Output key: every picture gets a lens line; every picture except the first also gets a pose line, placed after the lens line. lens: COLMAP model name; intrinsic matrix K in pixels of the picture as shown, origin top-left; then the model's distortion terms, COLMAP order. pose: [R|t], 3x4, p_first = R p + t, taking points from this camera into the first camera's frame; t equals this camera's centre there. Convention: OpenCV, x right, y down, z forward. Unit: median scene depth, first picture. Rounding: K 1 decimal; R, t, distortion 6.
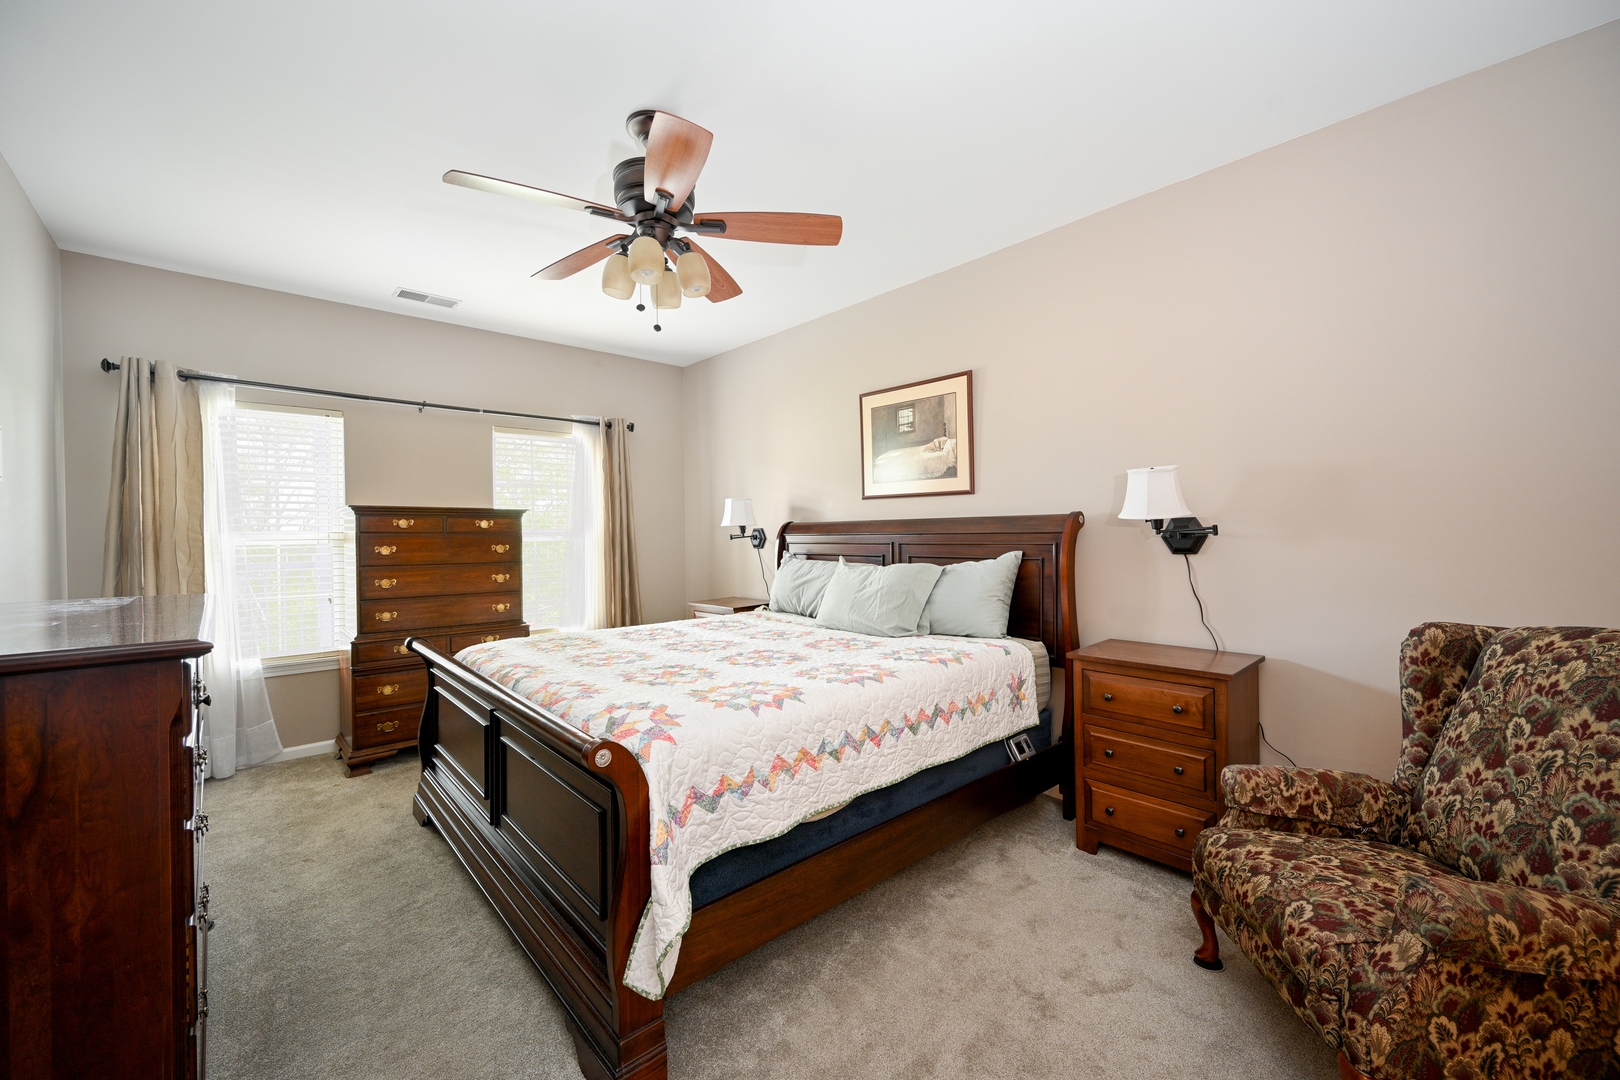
lens RADIAL K [[654.4, 0, 813.5], [0, 654.4, 529.8], [0, 0, 1]] dist [-0.001486, -0.000139]
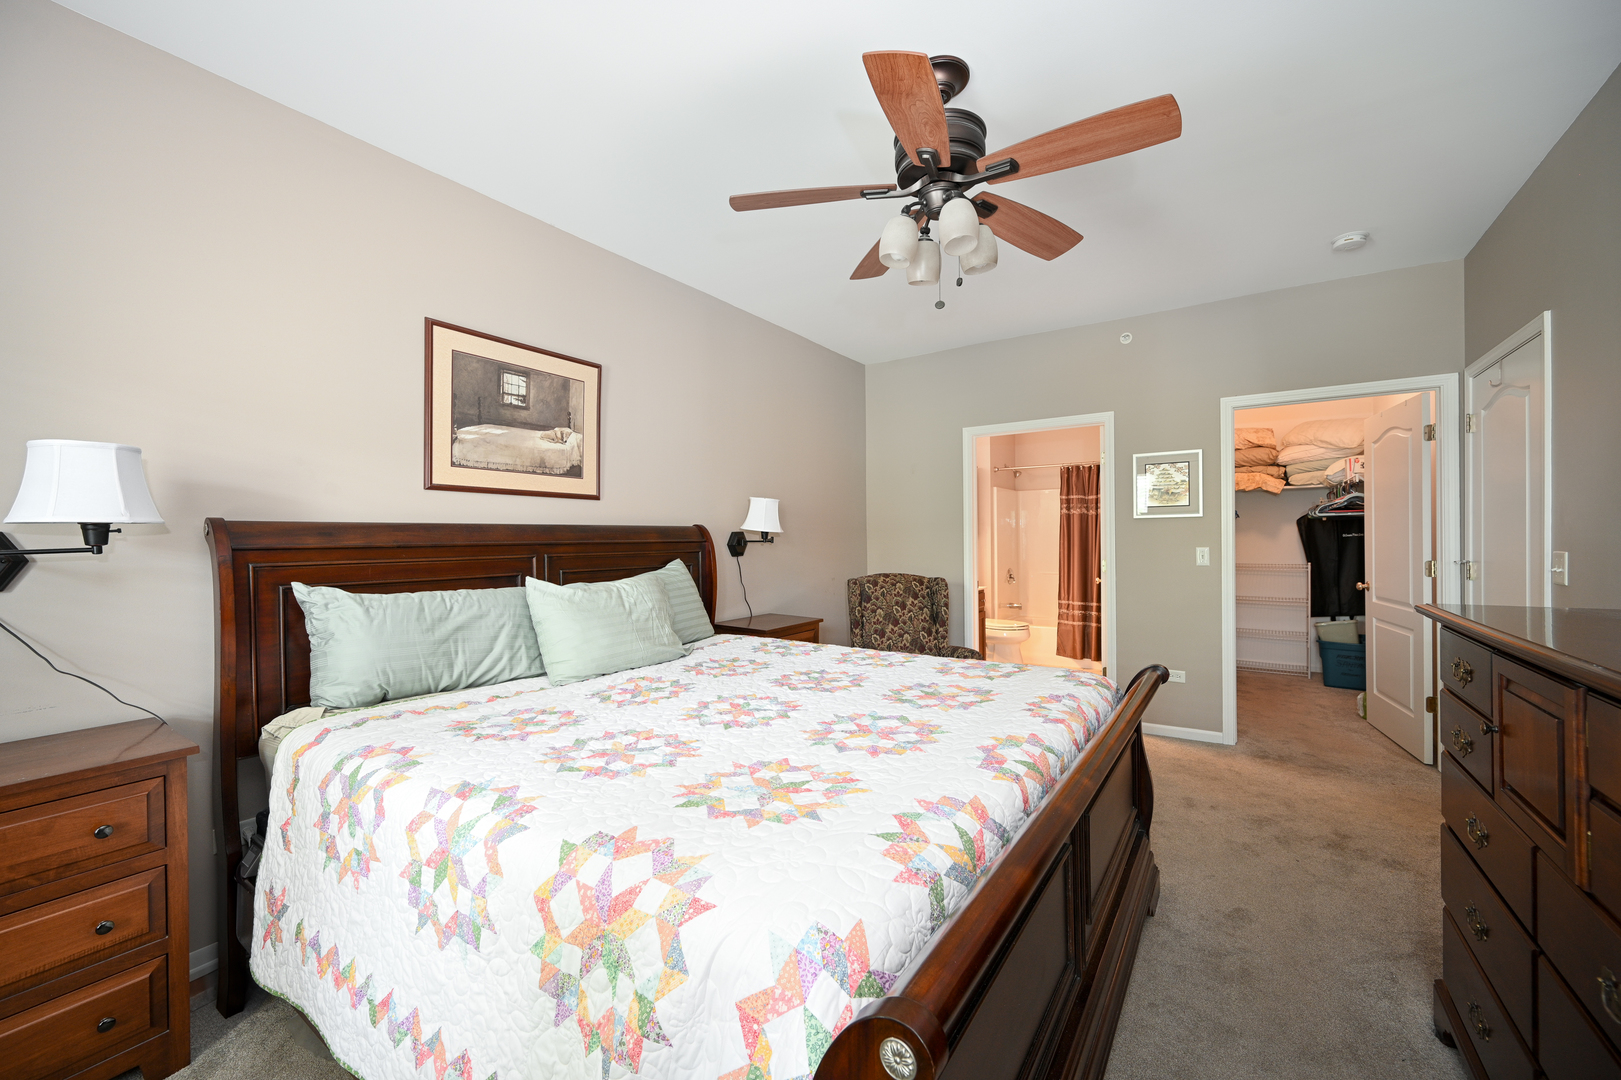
lens RADIAL K [[654.8, 0, 811.7], [0, 654.8, 539.1], [0, 0, 1]] dist [-0.001486, -0.000139]
pose [[-0.248248, 0.010907, 0.968635, -0.691861], [0.008141, 0.999925, -0.009173, 0.010366], [-0.968662, 0.005608, -0.248318, 0.911350]]
